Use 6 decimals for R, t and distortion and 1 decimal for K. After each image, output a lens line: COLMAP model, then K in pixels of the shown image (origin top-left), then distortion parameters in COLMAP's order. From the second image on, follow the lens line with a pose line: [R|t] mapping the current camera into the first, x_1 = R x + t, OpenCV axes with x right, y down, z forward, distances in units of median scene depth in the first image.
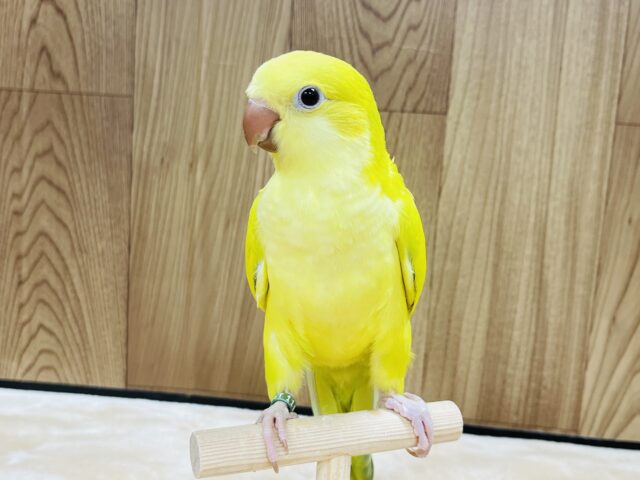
lens RADIAL K [[725.9, 0, 311.9], [0, 725.9, 243.4], [0, 0, 1]] dist [0.012653, 0.000000]
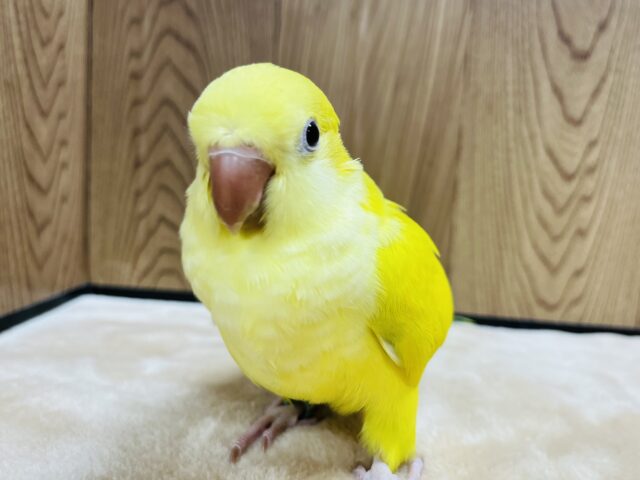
lens RADIAL K [[568.8, 0, 325.2], [0, 568.8, 235.0], [0, 0, 1]] dist [0.012707, -0.030773]
pose [[0.999817, -0.000258, 0.019133, -0.208847], [0.000724, 0.999703, -0.024378, 0.152810], [-0.019121, 0.024387, 0.999520, 0.371223]]
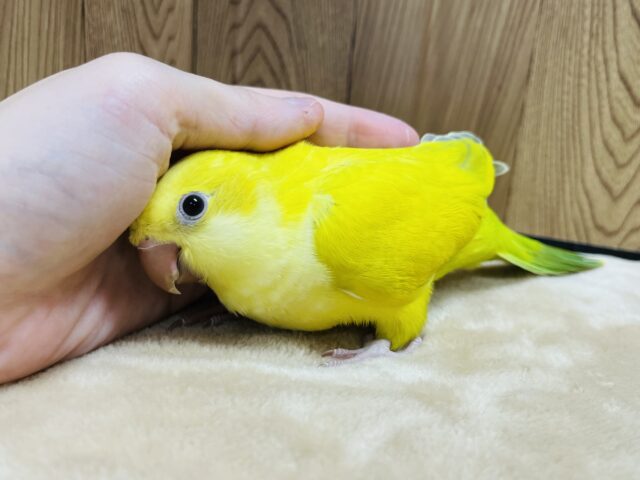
lens RADIAL K [[568.8, 0, 324.4], [0, 568.8, 235.1], [0, 0, 1]] dist [0.012707, -0.030773]
pose [[0.978968, 0.073813, -0.190193, -0.139302], [-0.053821, 0.992669, 0.108221, 0.167243], [0.196787, -0.095709, 0.975764, 0.302677]]
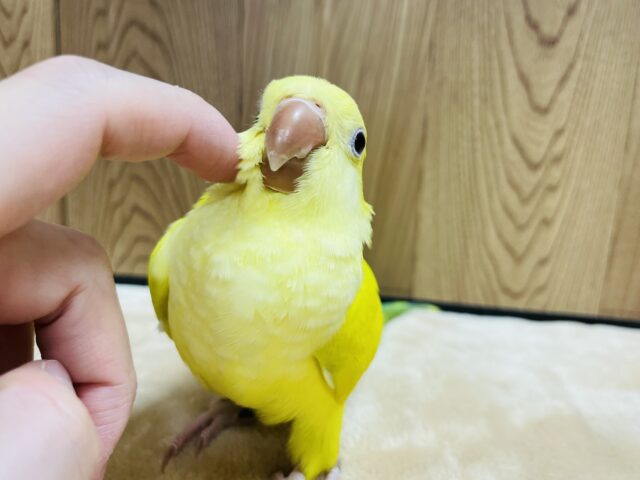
lens RADIAL K [[568.8, 0, 324.8], [0, 568.8, 233.4], [0, 0, 1]] dist [0.012707, -0.030773]
pose [[0.999559, -0.003766, -0.029453, -0.139901], [0.005460, 0.998323, 0.057628, 0.110189], [0.029187, -0.057763, 0.997904, 0.360558]]
